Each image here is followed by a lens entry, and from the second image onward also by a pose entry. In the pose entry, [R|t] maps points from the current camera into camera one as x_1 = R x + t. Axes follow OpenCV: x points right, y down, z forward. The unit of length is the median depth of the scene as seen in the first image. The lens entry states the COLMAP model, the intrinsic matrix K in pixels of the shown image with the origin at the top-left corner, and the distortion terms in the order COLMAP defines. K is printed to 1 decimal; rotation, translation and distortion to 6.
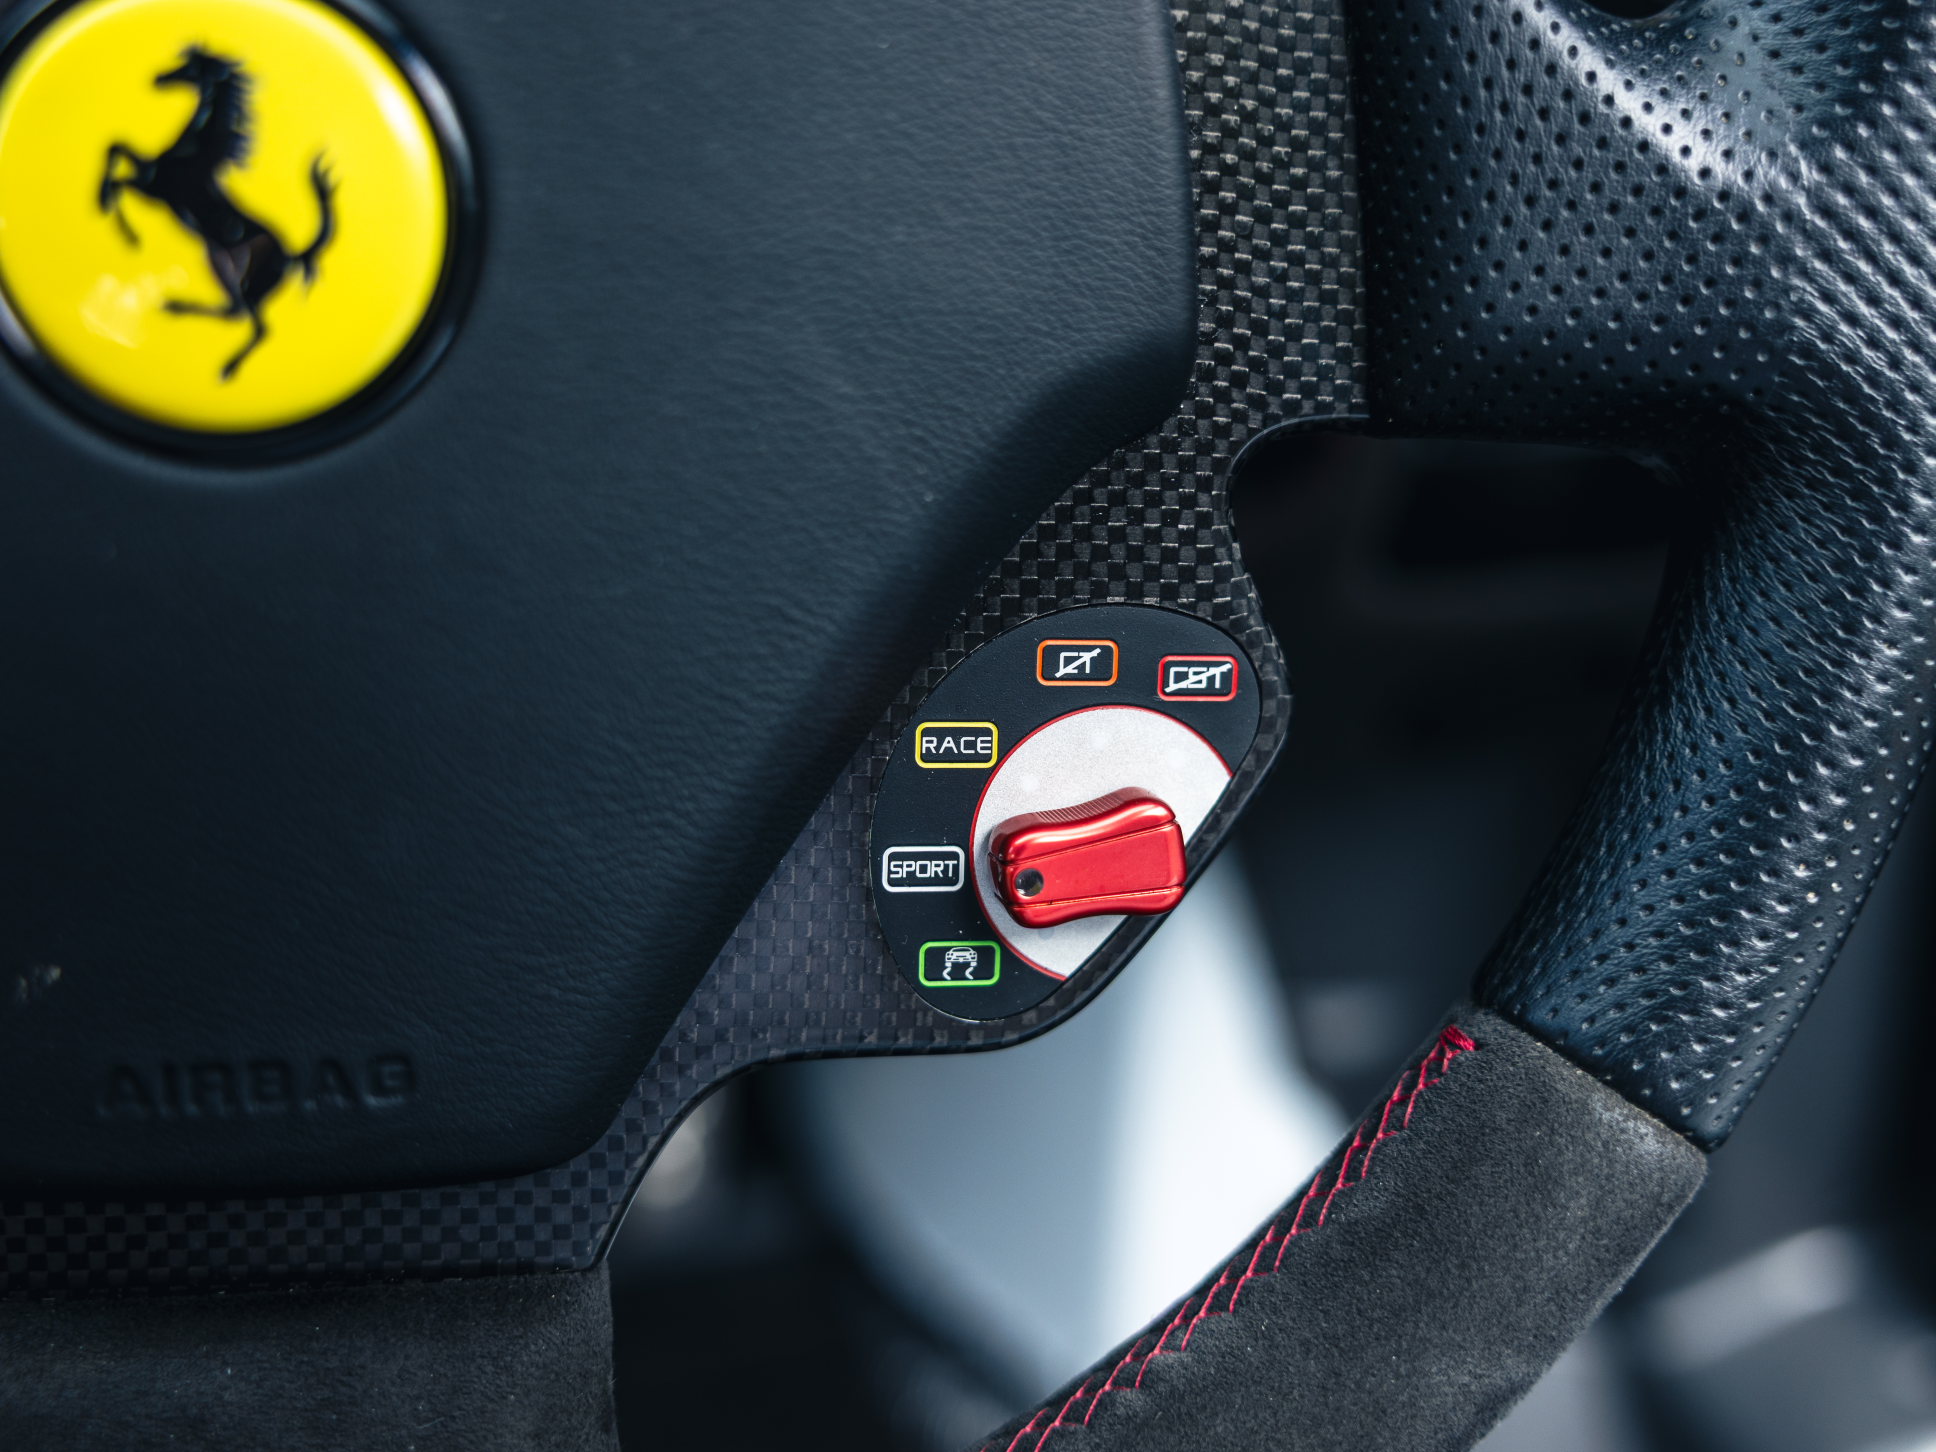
lens RADIAL K [[2111.8, 0, 975.2], [0, 2111.8, 731.5], [0, 0, 1]] dist [0.008325, 0.000000]
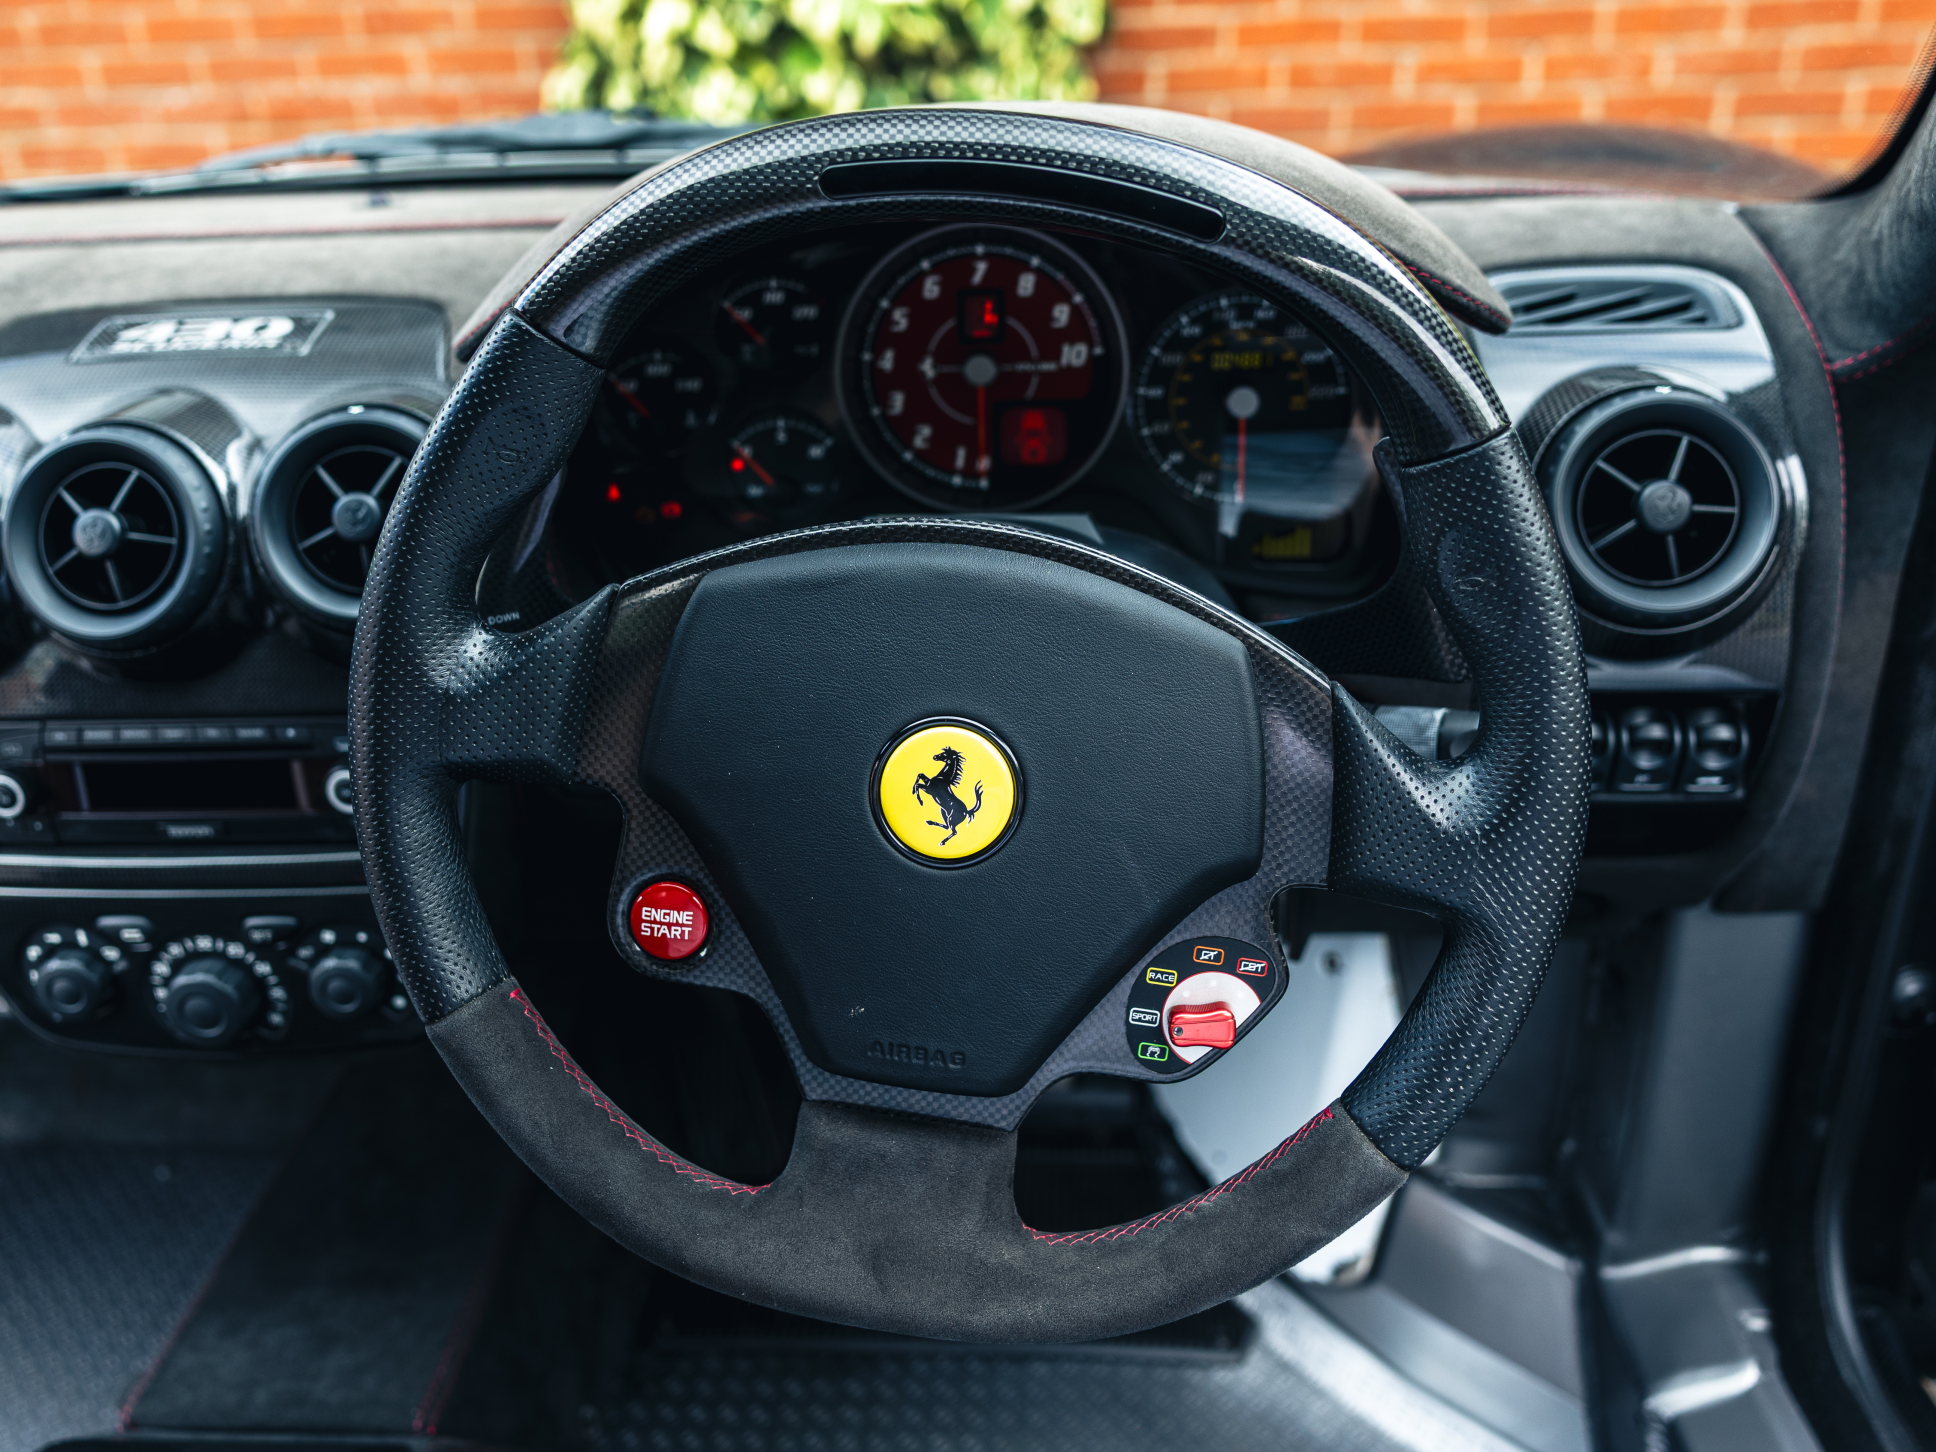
lens RADIAL K [[1732.6, 0, 941.6], [0, 1732.6, 702.4], [0, 0, 1]] dist [0.006560, -0.008342]
pose [[0.959581, 0.139183, -0.244607, 0.231687], [-0.136593, 0.990242, 0.027608, -0.392893], [0.246063, 0.006920, 0.969229, -1.370555]]
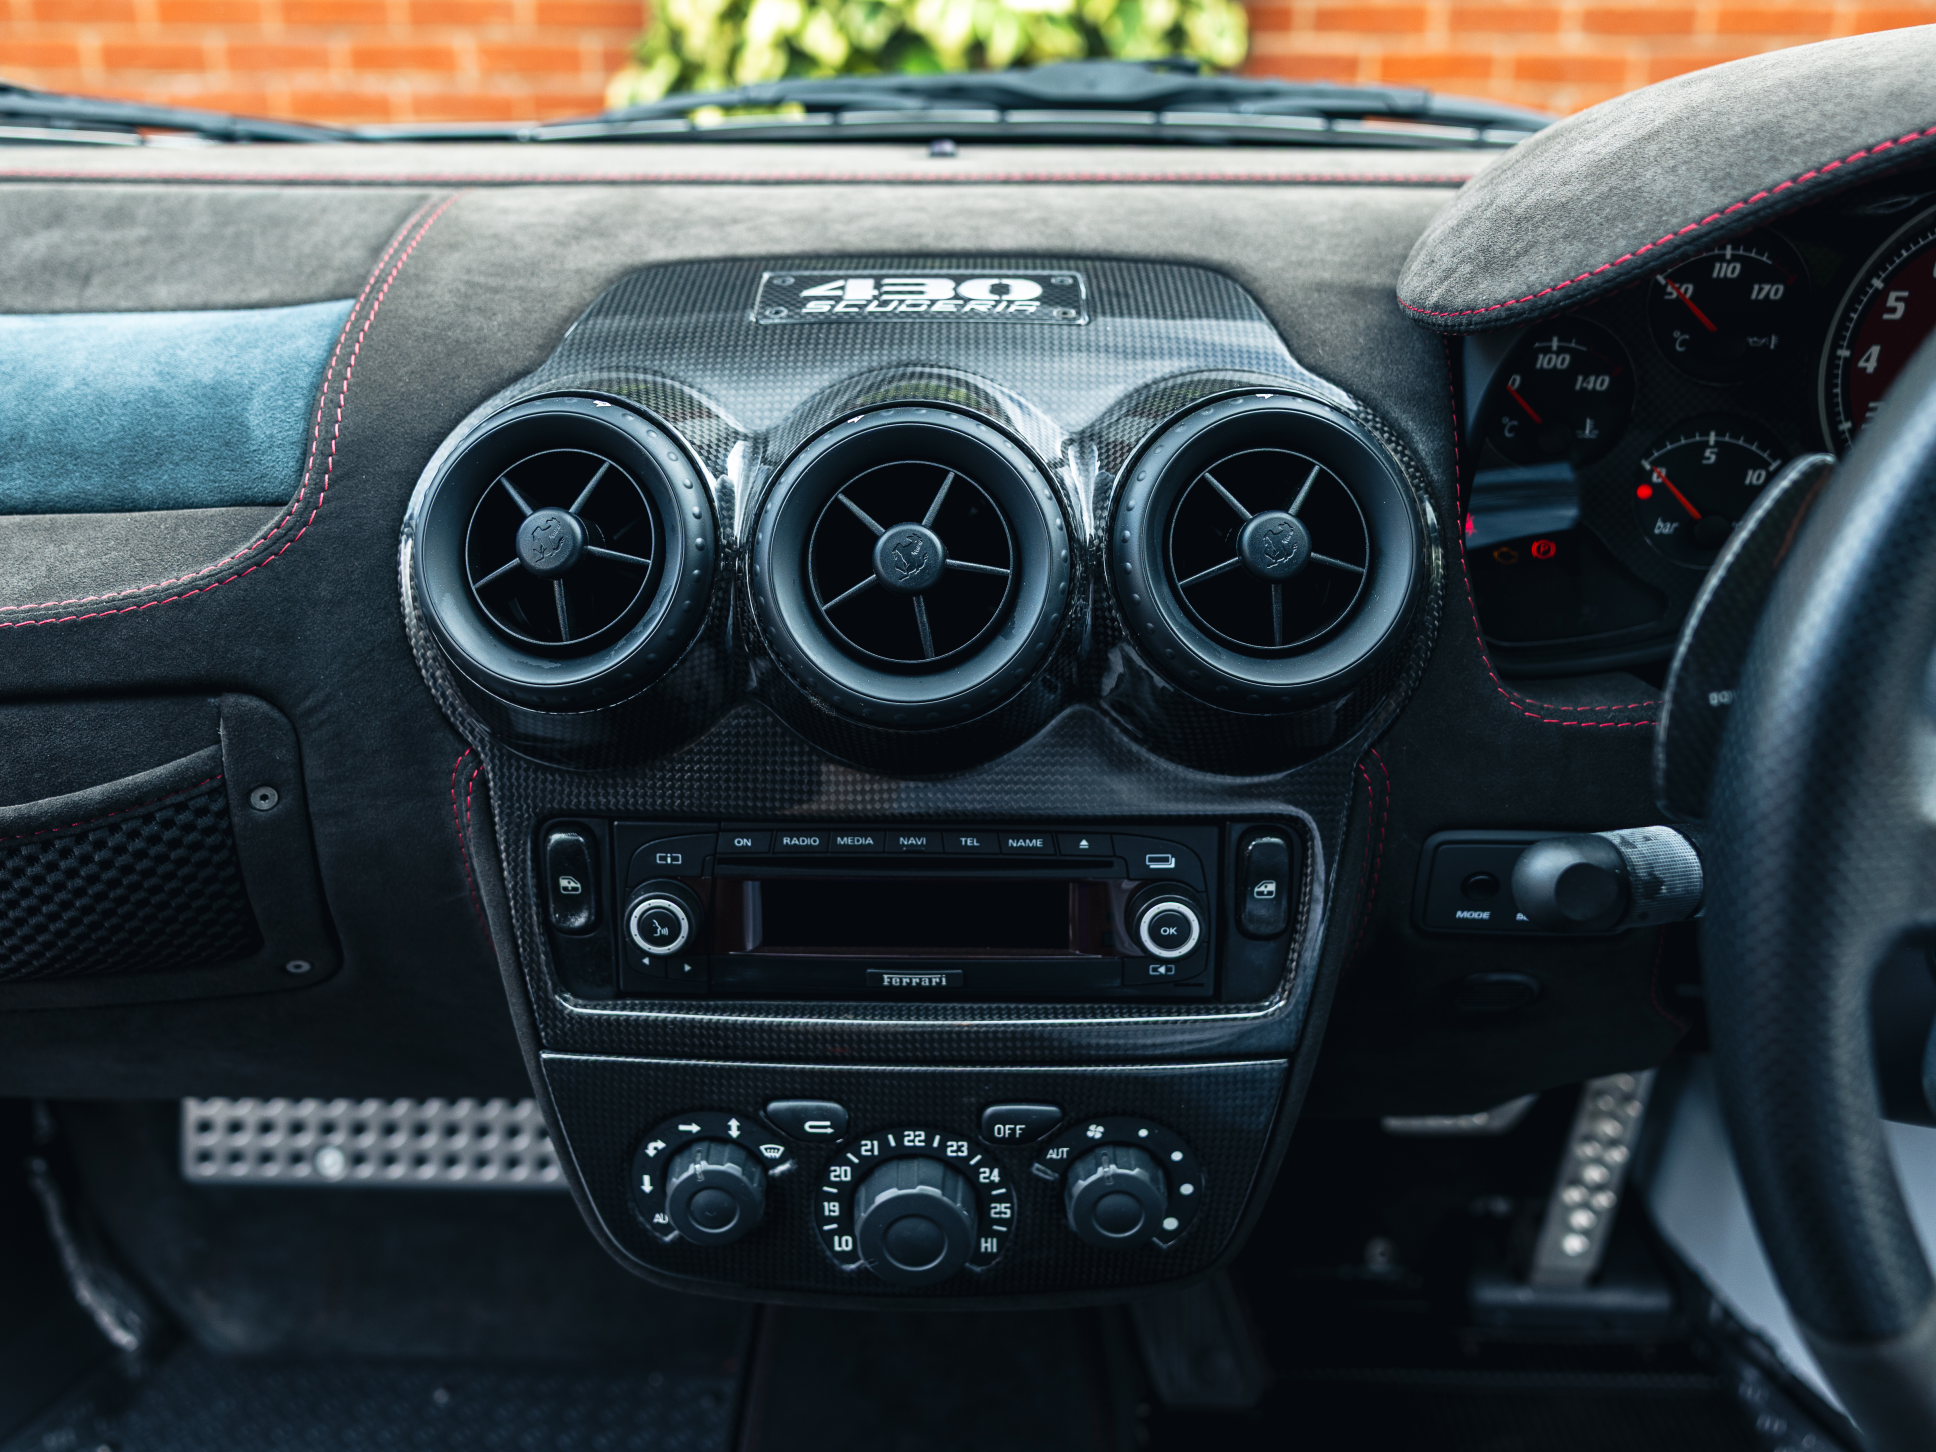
lens RADIAL K [[1883.5, 0, 952.8], [0, 1883.5, 644.4], [0, 0, 1]] dist [-0.005970, 0.000000]
pose [[0.968505, 0.145109, -0.202342, -1.473701], [-0.159145, 0.985732, -0.054828, -0.171634], [0.191498, 0.085302, 0.977779, -1.026134]]
